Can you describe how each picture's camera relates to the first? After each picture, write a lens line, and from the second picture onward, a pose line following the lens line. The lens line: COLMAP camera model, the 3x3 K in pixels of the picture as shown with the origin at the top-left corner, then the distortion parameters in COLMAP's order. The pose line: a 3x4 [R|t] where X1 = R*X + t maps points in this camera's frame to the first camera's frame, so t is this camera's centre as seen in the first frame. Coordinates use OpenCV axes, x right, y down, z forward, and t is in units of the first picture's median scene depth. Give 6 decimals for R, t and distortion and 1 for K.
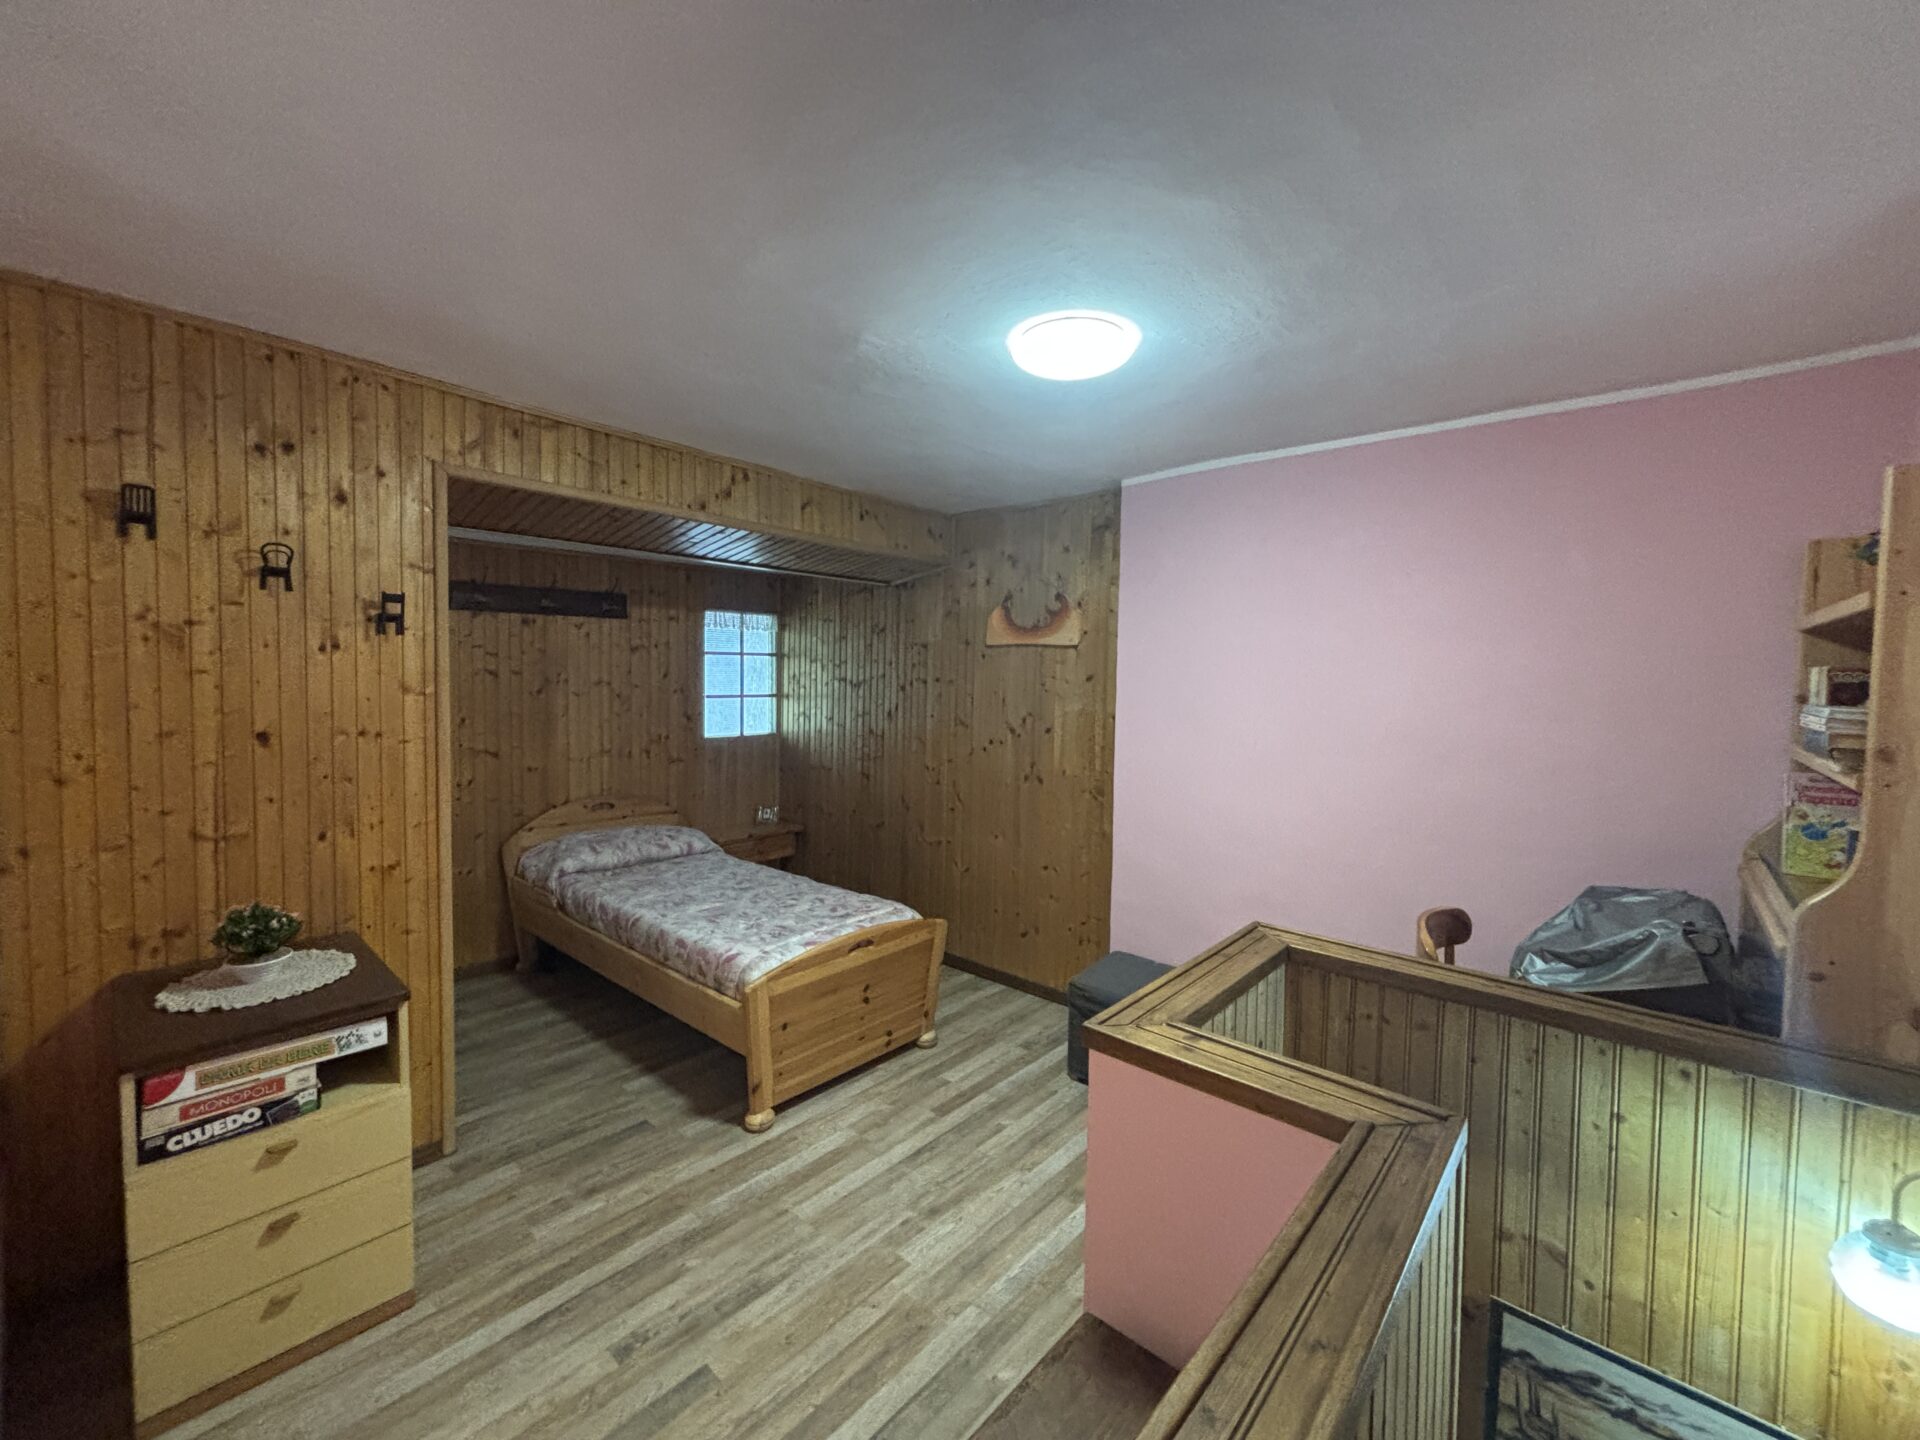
lens RADIAL K [[777.8, 0, 954.9], [0, 777.8, 705.6], [0, 0, 1]] dist [0.000492, 0.000018]
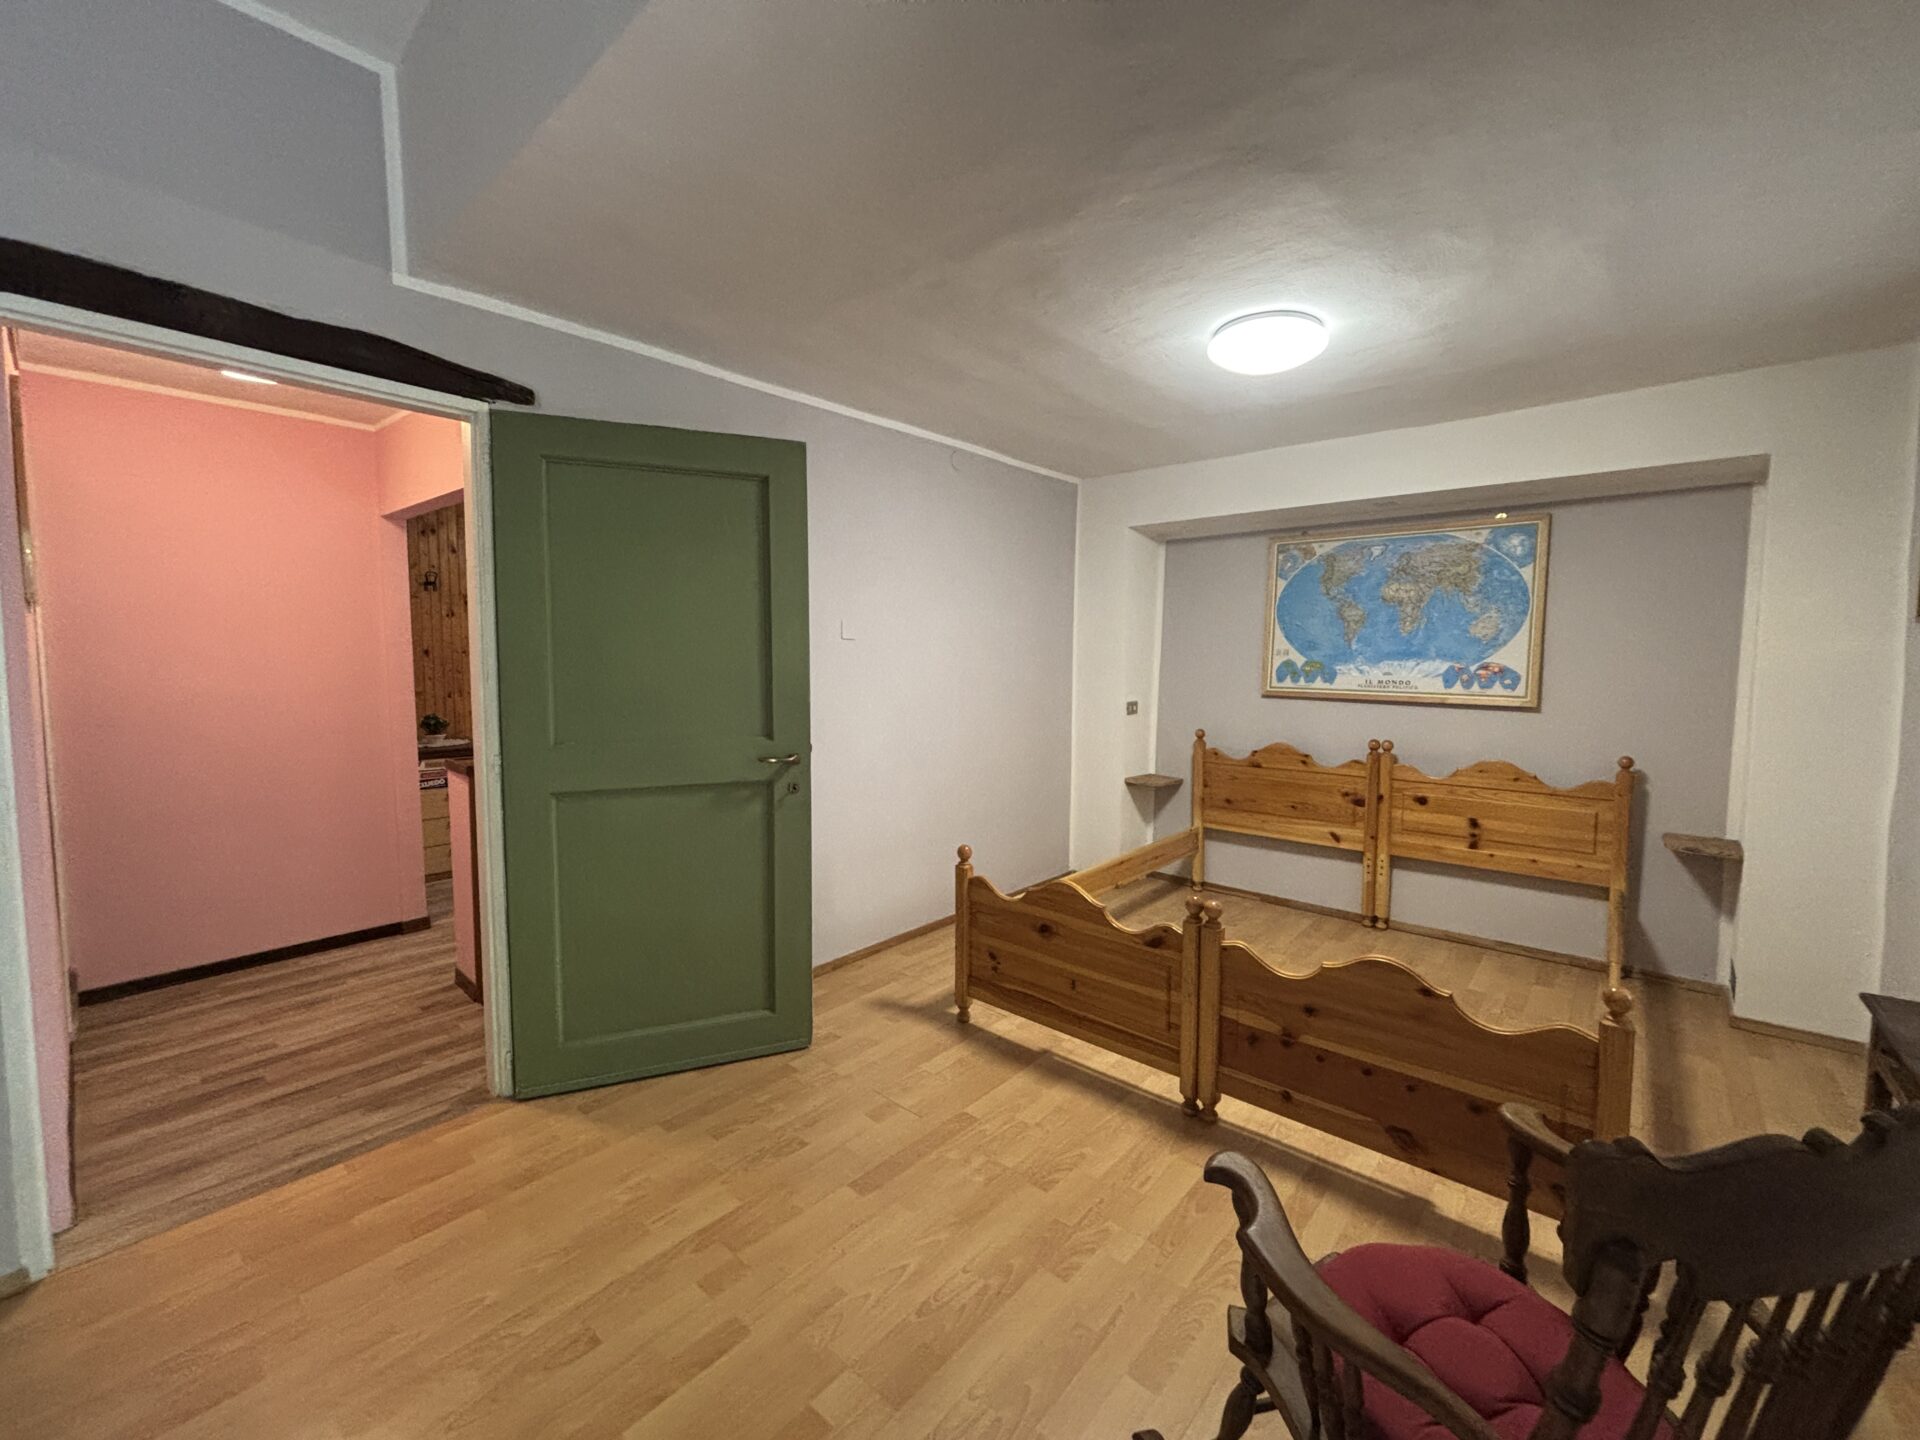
lens RADIAL K [[770.1, 0, 953.5], [0, 770.1, 704.6], [0, 0, 1]] dist [0.004292, 0.000194]
pose [[0.999775, -0.015200, -0.014826, 0.774350], [0.015702, 0.999286, 0.034363, 0.146331], [0.014293, -0.034588, 0.999299, -1.369833]]
